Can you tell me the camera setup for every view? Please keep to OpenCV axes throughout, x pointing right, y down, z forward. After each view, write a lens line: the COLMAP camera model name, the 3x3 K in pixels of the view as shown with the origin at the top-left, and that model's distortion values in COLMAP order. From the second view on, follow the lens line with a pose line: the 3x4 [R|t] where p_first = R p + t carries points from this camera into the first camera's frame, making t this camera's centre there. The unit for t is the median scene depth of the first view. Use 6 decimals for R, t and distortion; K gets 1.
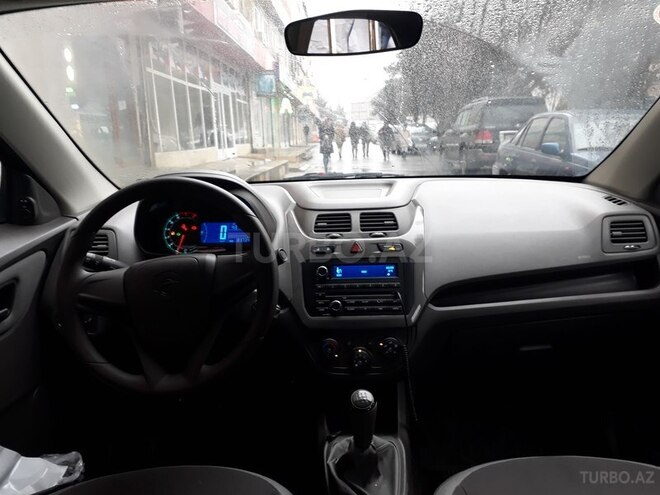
lens RADIAL K [[519.3, 0, 330.0], [0, 519.3, 247.5], [0, 0, 1]] dist [0.008844, -0.003215]
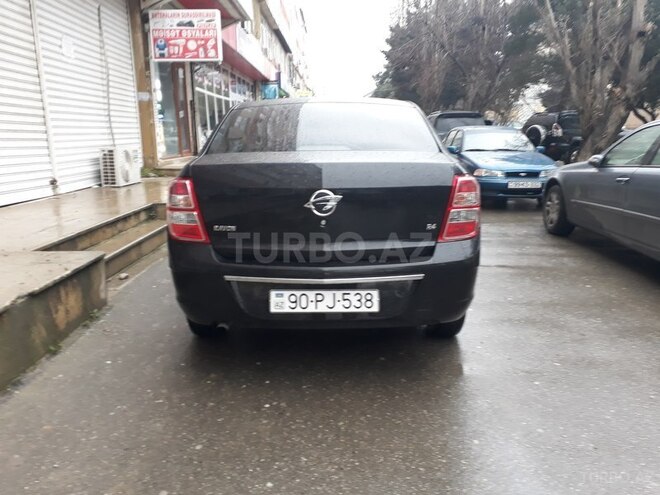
lens RADIAL K [[519.3, 0, 330.0], [0, 519.3, 247.5], [0, 0, 1]] dist [0.008844, -0.003215]
pose [[0.999676, 0.019786, 0.016011, 0.003049], [-0.019830, 0.999800, 0.002584, 0.044518], [-0.015957, -0.002900, 0.999868, -0.230806]]
